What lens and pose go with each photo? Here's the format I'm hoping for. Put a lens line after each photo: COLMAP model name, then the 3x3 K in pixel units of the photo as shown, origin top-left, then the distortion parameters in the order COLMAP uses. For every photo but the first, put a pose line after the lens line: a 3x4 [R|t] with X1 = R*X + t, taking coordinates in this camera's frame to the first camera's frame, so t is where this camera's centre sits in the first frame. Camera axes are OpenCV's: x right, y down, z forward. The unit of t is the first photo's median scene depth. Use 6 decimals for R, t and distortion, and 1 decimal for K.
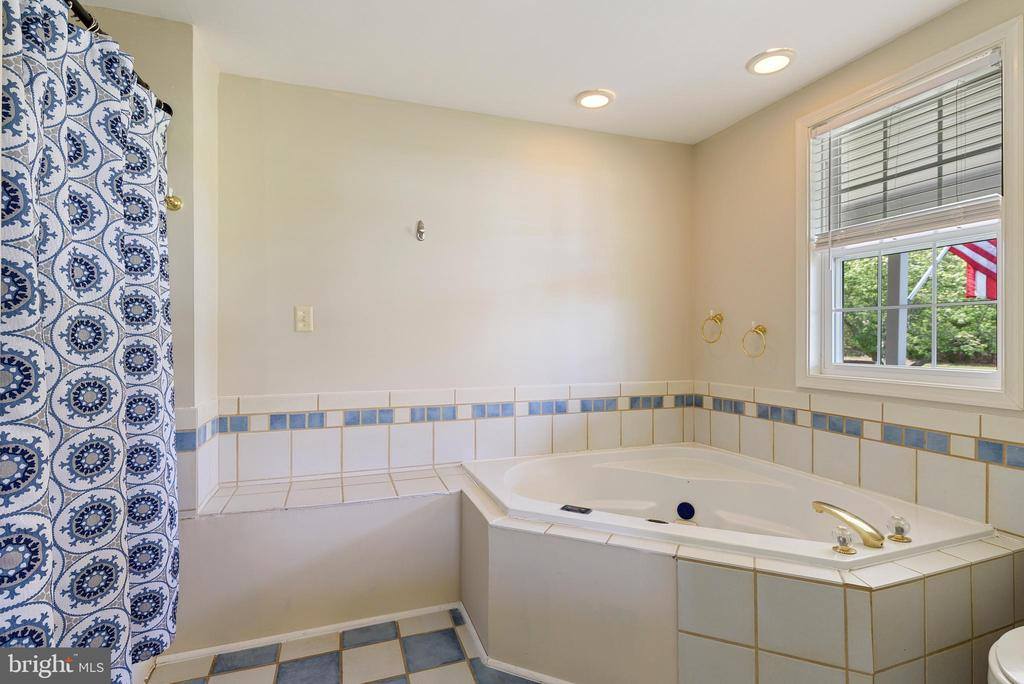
lens RADIAL K [[496.5, 0, 511.4], [0, 496.5, 333.9], [0, 0, 1]] dist [0.000150, -0.000182]
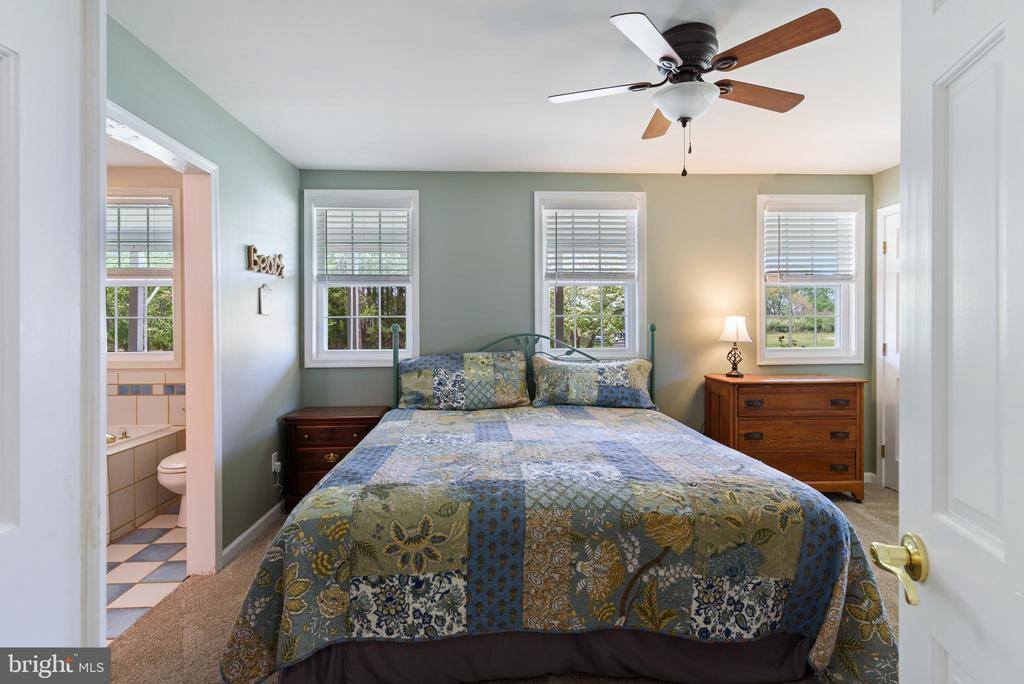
lens RADIAL K [[496.5, 0, 511.4], [0, 496.5, 333.9], [0, 0, 1]] dist [0.000150, -0.000182]
pose [[0.278534, -0.010207, 0.960372, -0.633150], [-0.004585, 0.999918, 0.011957, -0.031719], [-0.960415, -0.007734, 0.278465, -0.948654]]
